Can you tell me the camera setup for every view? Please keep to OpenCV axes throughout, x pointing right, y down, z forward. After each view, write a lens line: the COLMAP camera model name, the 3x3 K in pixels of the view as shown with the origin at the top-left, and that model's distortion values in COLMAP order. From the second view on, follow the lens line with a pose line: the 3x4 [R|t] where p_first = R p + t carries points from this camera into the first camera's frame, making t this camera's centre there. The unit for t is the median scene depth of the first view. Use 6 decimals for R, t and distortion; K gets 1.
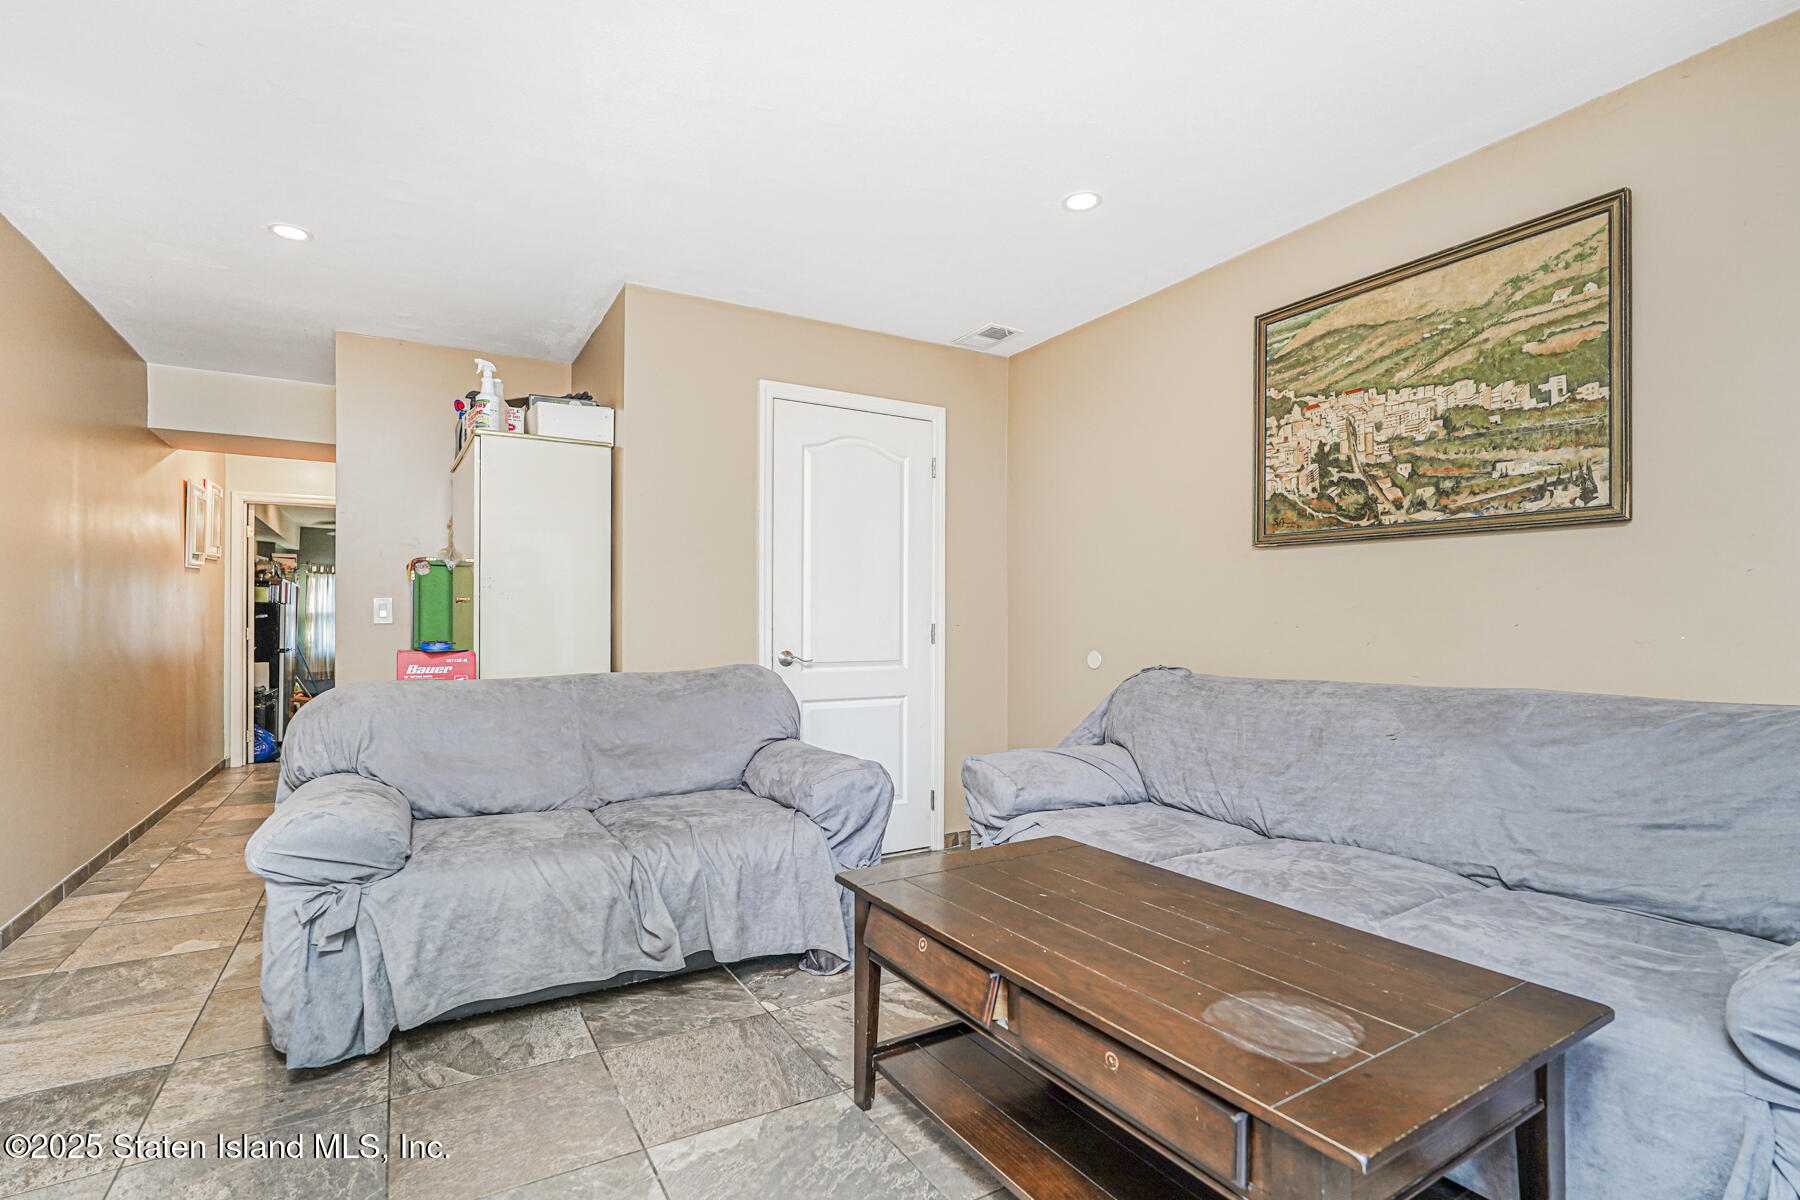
lens RADIAL K [[812.5, 0, 898.4], [0, 812.5, 608.5], [0, 0, 1]] dist [-0.029079, 0.020345]
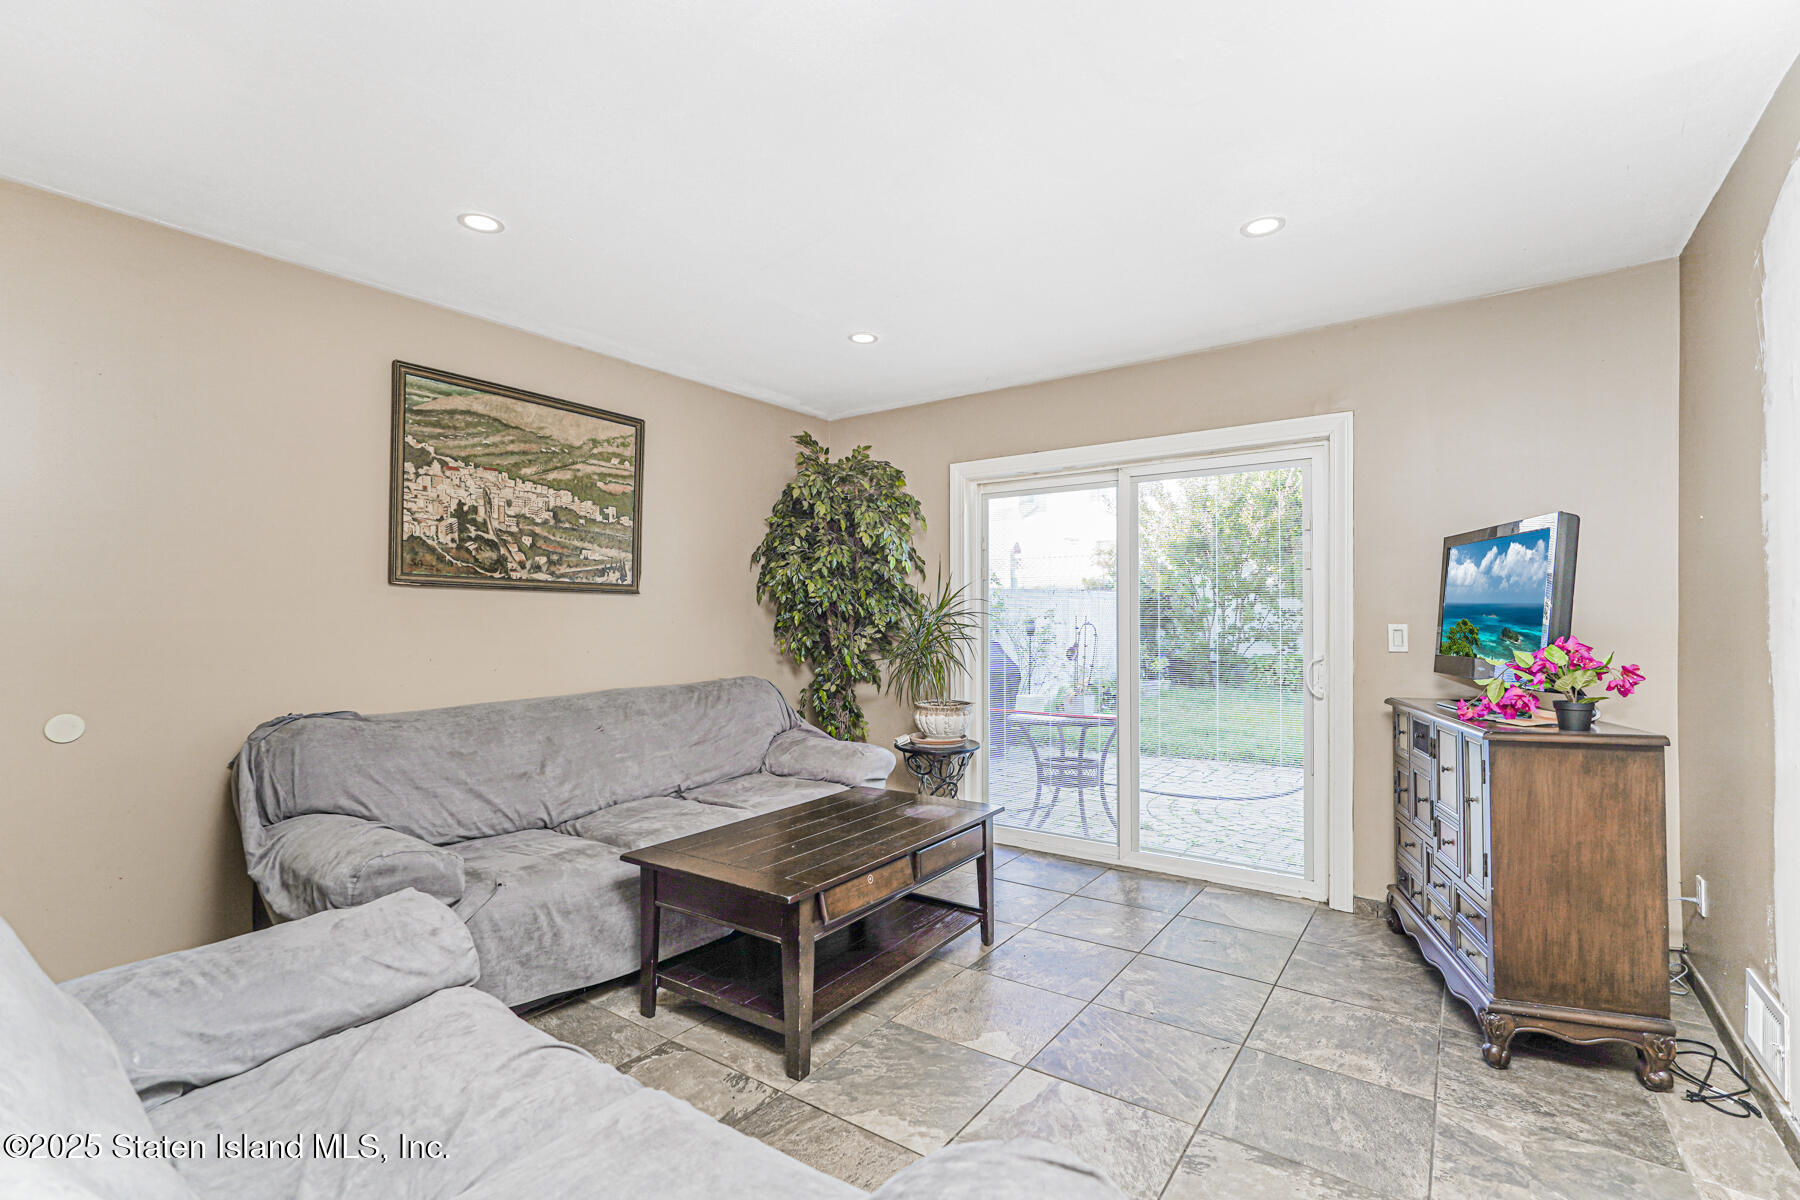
lens RADIAL K [[812.5, 0, 898.4], [0, 812.5, 608.5], [0, 0, 1]] dist [-0.029079, 0.020345]
pose [[-0.380418, 0.015612, 0.924683, -0.847262], [-0.007191, 0.999777, -0.019838, -0.033089], [-0.924787, -0.014196, -0.380221, 0.902535]]
